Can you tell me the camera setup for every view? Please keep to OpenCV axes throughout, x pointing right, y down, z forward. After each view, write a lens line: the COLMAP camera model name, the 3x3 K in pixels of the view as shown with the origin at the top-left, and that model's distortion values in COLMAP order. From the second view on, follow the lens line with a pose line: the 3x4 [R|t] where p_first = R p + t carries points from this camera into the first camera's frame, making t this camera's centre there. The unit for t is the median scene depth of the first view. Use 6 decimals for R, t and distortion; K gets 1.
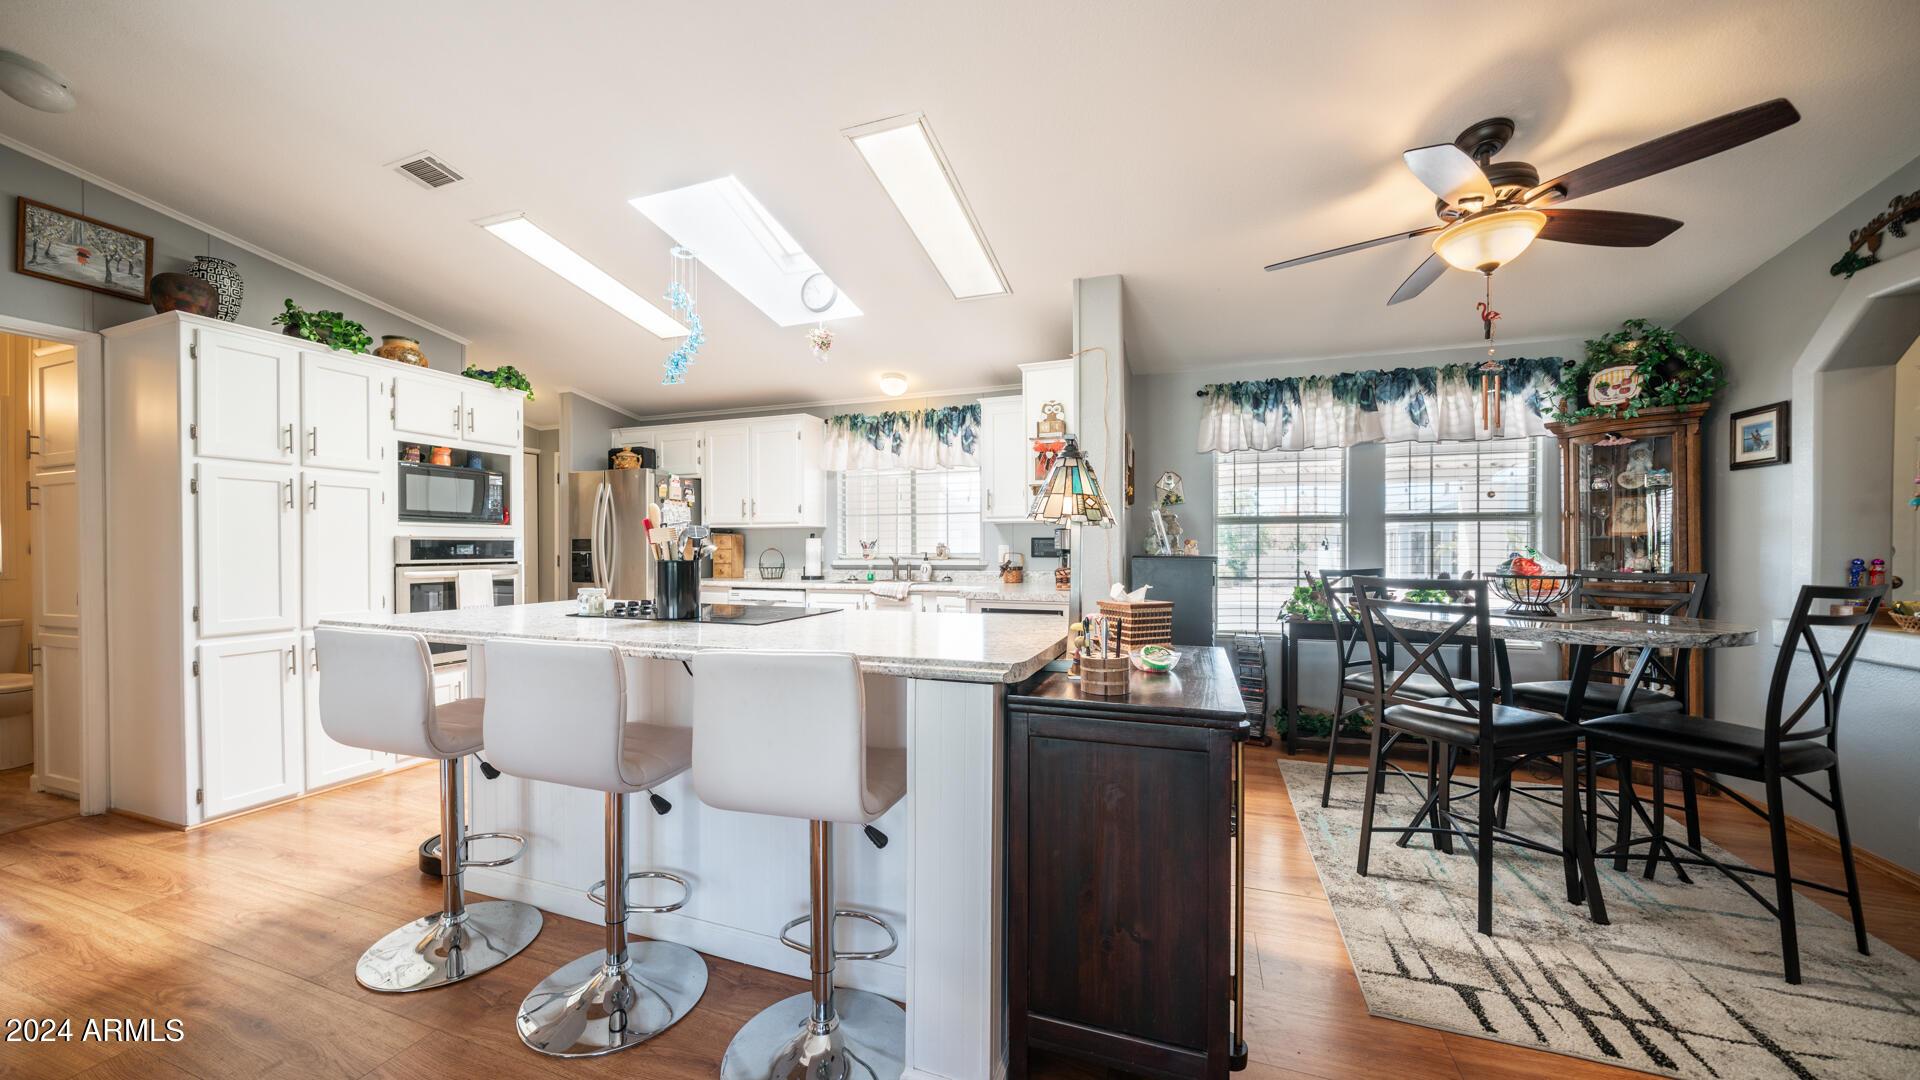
lens RADIAL K [[684.6, 0, 939.0], [0, 684.6, 551.2], [0, 0, 1]] dist [-0.002493, -0.000396]
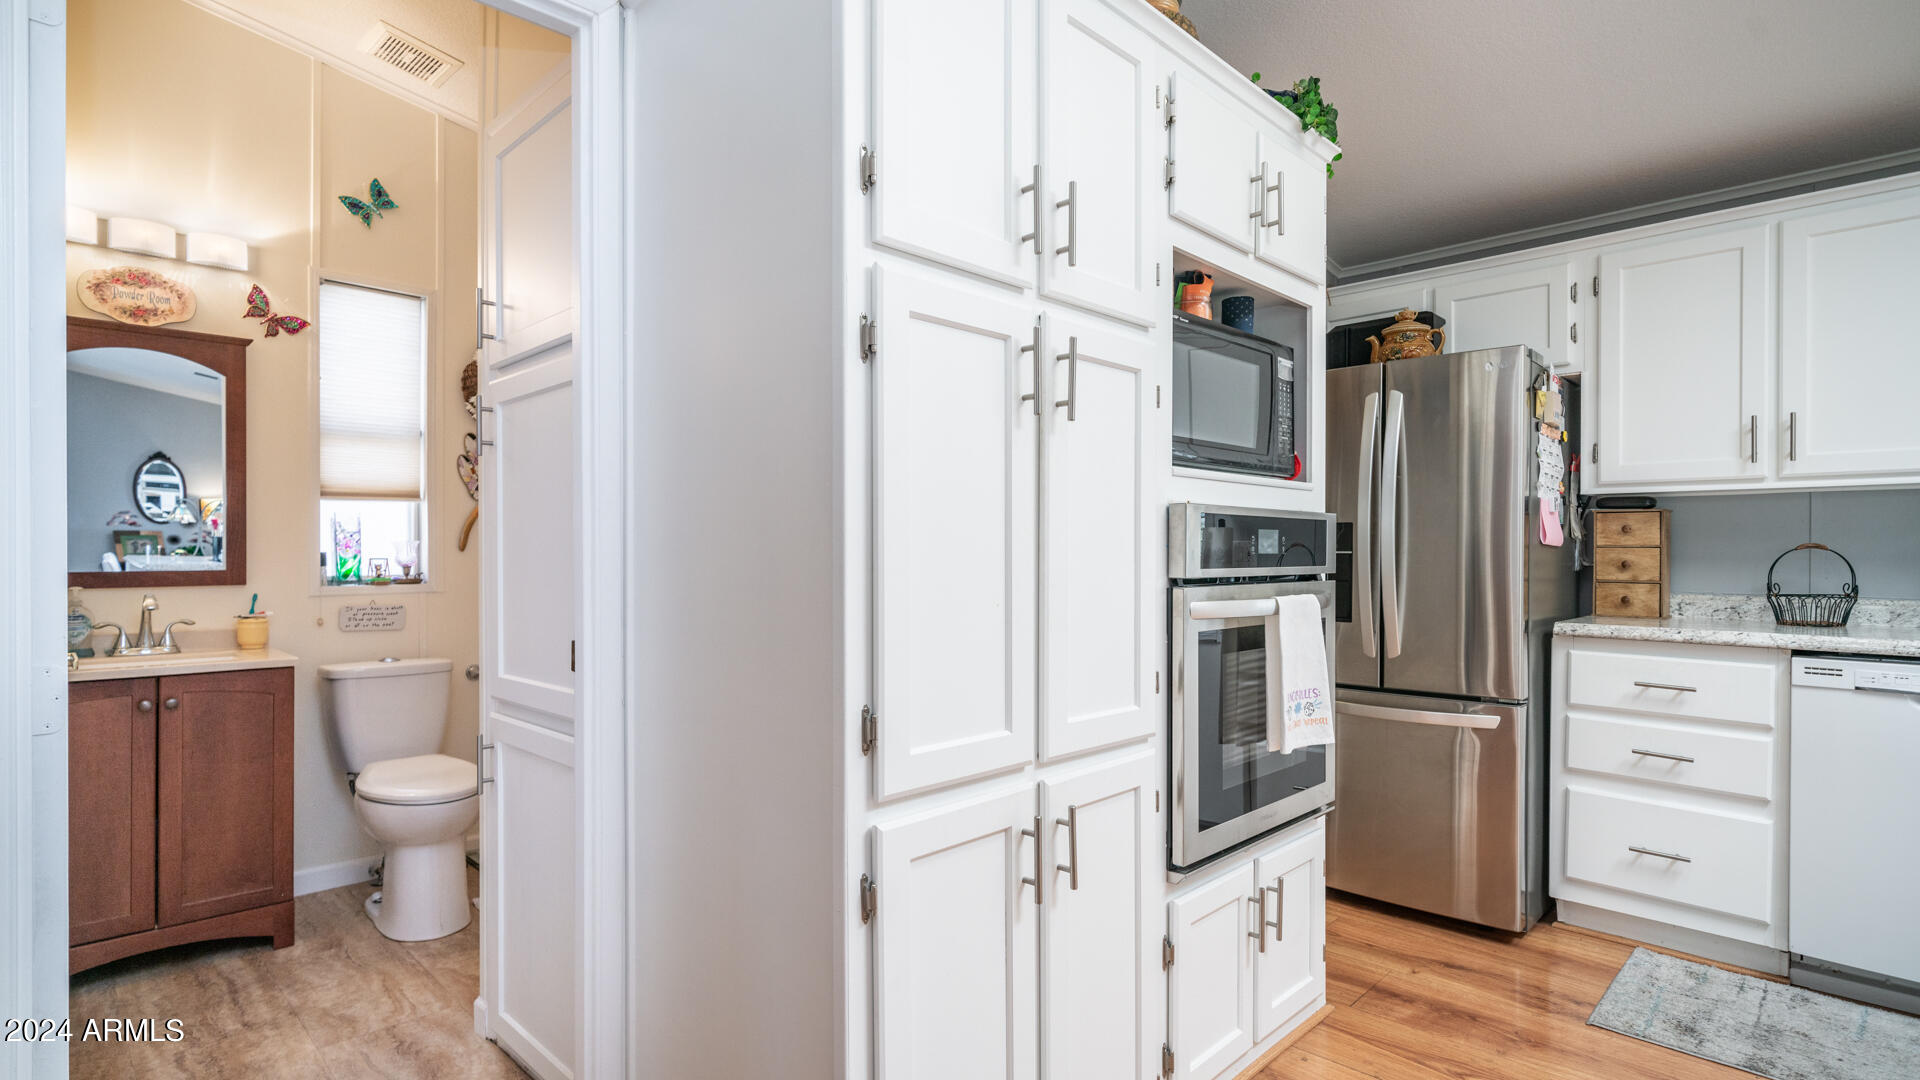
lens RADIAL K [[941.0, 0, 922.6], [0, 941.0, 546.4], [0, 0, 1]] dist [-0.004008, 0.000627]
pose [[0.906270, 0.004886, -0.422671, -0.654965], [-0.008022, 0.999952, -0.005642, 0.004777], [0.422623, 0.008504, 0.906266, 0.450229]]
